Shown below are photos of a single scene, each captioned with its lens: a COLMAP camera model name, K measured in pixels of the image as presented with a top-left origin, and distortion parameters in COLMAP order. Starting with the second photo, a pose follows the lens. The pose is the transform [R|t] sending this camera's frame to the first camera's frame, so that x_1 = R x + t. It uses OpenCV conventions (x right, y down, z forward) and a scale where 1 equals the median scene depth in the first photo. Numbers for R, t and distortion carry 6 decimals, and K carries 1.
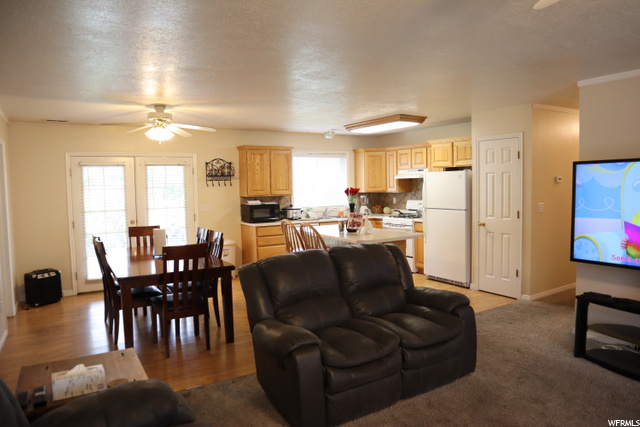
lens RADIAL K [[440.8, 0, 319.3], [0, 440.8, 215.9], [0, 0, 1]] dist [-0.123289, 0.064135]
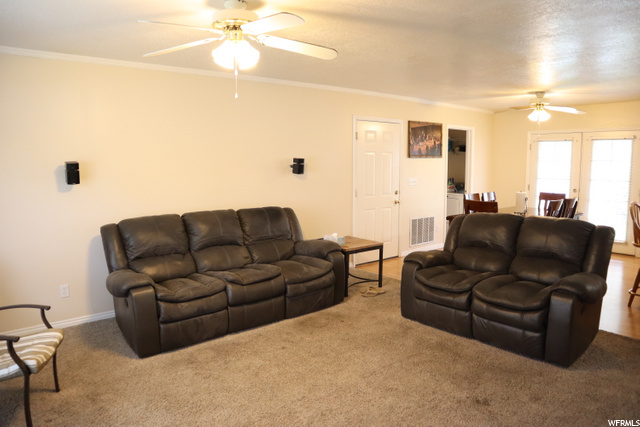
lens RADIAL K [[440.8, 0, 320.8], [0, 440.8, 211.5], [0, 0, 1]] dist [-0.123289, 0.064135]
pose [[0.161071, 0.133932, -0.977813, 0.506257], [-0.072331, 0.989687, 0.123644, -0.018538], [0.984289, 0.050811, 0.169097, 0.141283]]
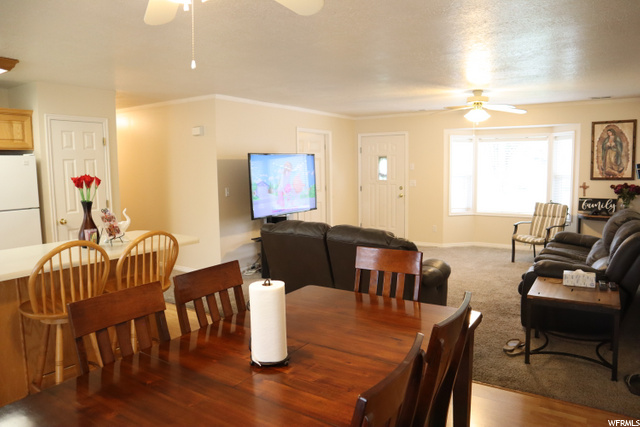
lens RADIAL K [[440.8, 0, 323.5], [0, 440.8, 212.1], [0, 0, 1]] dist [-0.123289, 0.064135]
pose [[-0.431682, -0.067324, 0.899510, -0.455019], [0.086726, 0.989493, 0.115679, -0.040407], [-0.897847, 0.127947, -0.421308, 0.726833]]
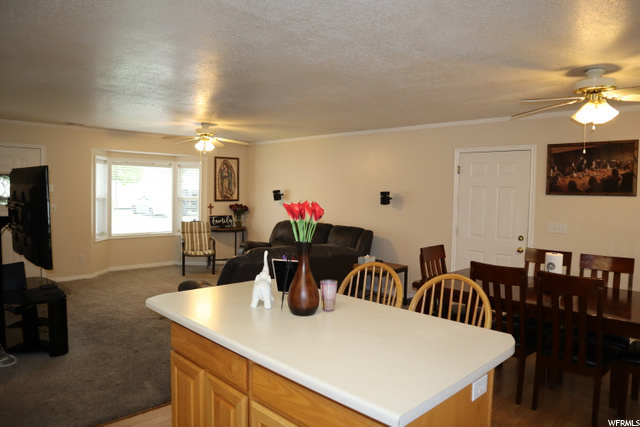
lens RADIAL K [[440.8, 0, 318.5], [0, 440.8, 209.7], [0, 0, 1]] dist [-0.123289, 0.064135]
pose [[-0.972114, 0.010274, -0.234283, 0.114282], [-0.018441, 0.992597, 0.120045, -0.080142], [0.233782, 0.121018, -0.964728, 1.044937]]
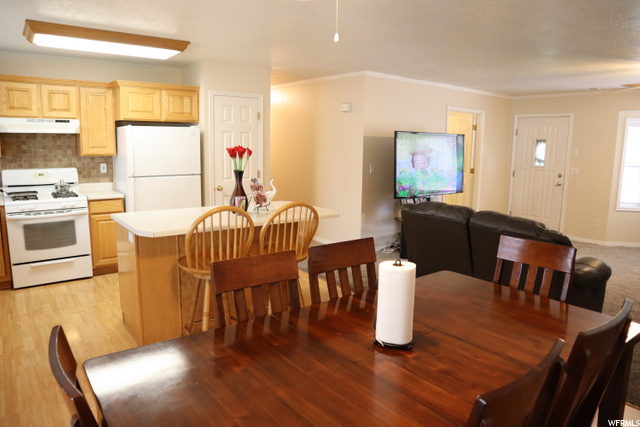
lens RADIAL K [[440.8, 0, 317.4], [0, 440.8, 212.1], [0, 0, 1]] dist [-0.123289, 0.064135]
pose [[-0.101619, -0.133082, 0.985882, -0.451043], [0.056318, 0.988653, 0.139261, -0.039017], [-0.993228, 0.069675, -0.092971, 0.720599]]
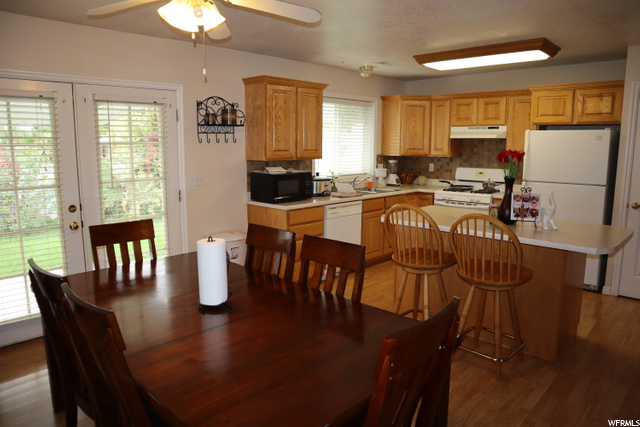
lens RADIAL K [[440.8, 0, 318.9], [0, 440.8, 212.5], [0, 0, 1]] dist [-0.123289, 0.064135]
pose [[0.966866, -0.019005, 0.254576, -0.247644], [-0.001500, 0.996785, 0.080113, -0.020508], [-0.255280, -0.077841, 0.963729, 0.378835]]
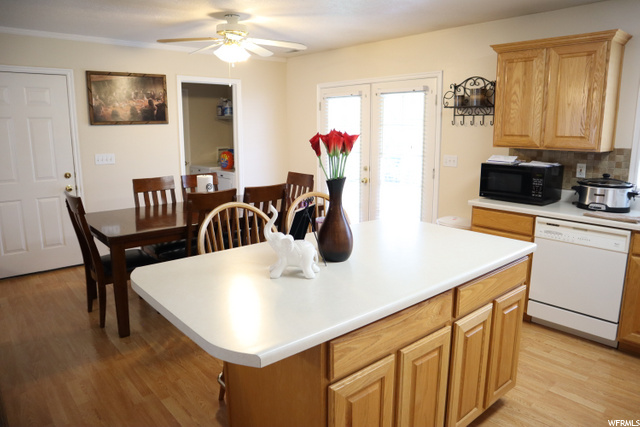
lens RADIAL K [[440.8, 0, 321.9], [0, 440.8, 211.5], [0, 0, 1]] dist [-0.123289, 0.064135]
pose [[0.177209, 0.204373, -0.962719, 0.305558], [-0.073901, 0.978203, 0.194057, -0.052563], [0.981395, 0.036757, 0.188450, 0.701076]]
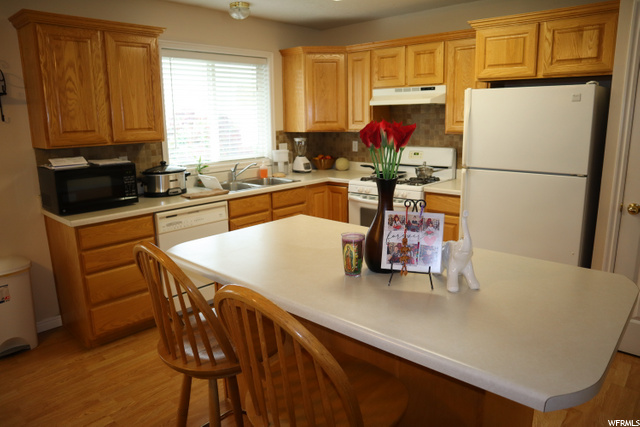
lens RADIAL K [[440.8, 0, 319.8], [0, 440.8, 213.8], [0, 0, 1]] dist [-0.123289, 0.064135]
pose [[0.959145, -0.056808, 0.277152, -0.037926], [0.017933, 0.989871, 0.140833, -0.034530], [-0.282345, -0.130109, 0.950449, 0.556992]]
